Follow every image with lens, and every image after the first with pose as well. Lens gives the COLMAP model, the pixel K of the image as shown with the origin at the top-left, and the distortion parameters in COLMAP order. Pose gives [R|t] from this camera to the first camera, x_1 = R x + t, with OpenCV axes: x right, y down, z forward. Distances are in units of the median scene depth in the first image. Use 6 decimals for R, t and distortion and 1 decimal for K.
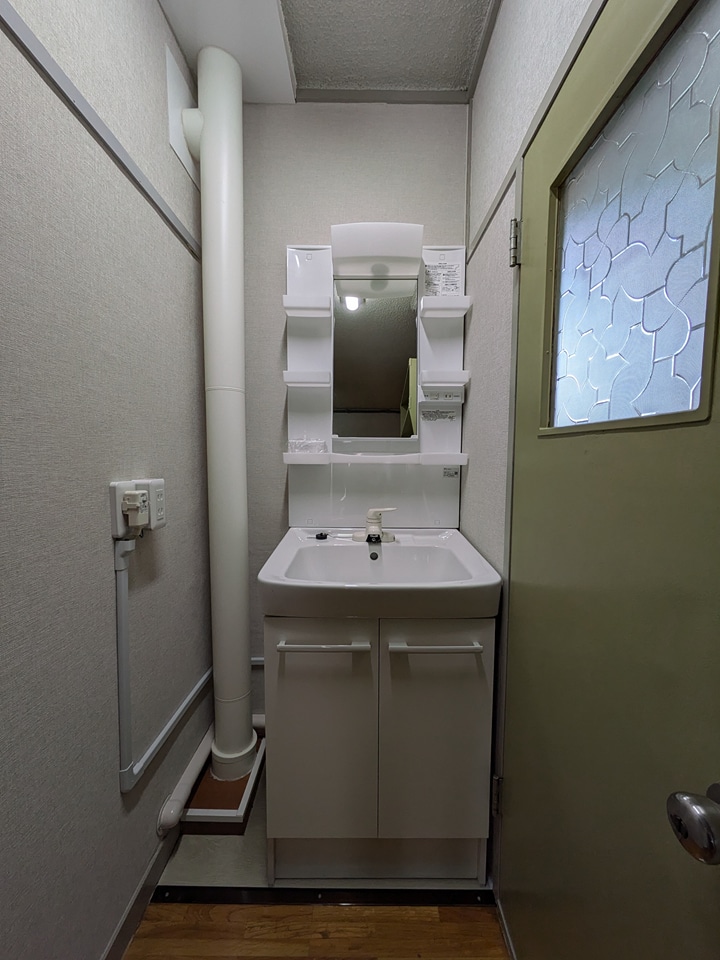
lens RADIAL K [[378.6, 0, 361.9], [0, 378.6, 480.4], [0, 0, 1]] dist [0.001821, -0.000311]
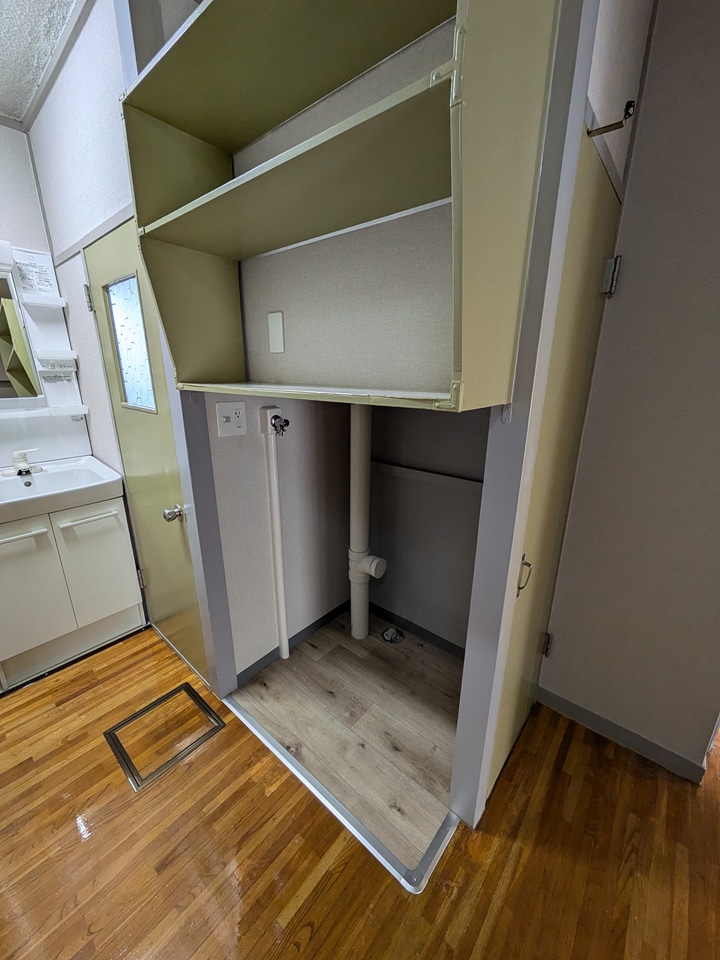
lens RADIAL K [[378.6, 0, 363.7], [0, 378.6, 480.4], [0, 0, 1]] dist [0.001821, -0.000311]
pose [[0.649051, -0.221931, 0.727653, -0.181312], [0.052670, 0.967315, 0.248046, -0.101512], [-0.758919, -0.122669, 0.639526, -0.876673]]
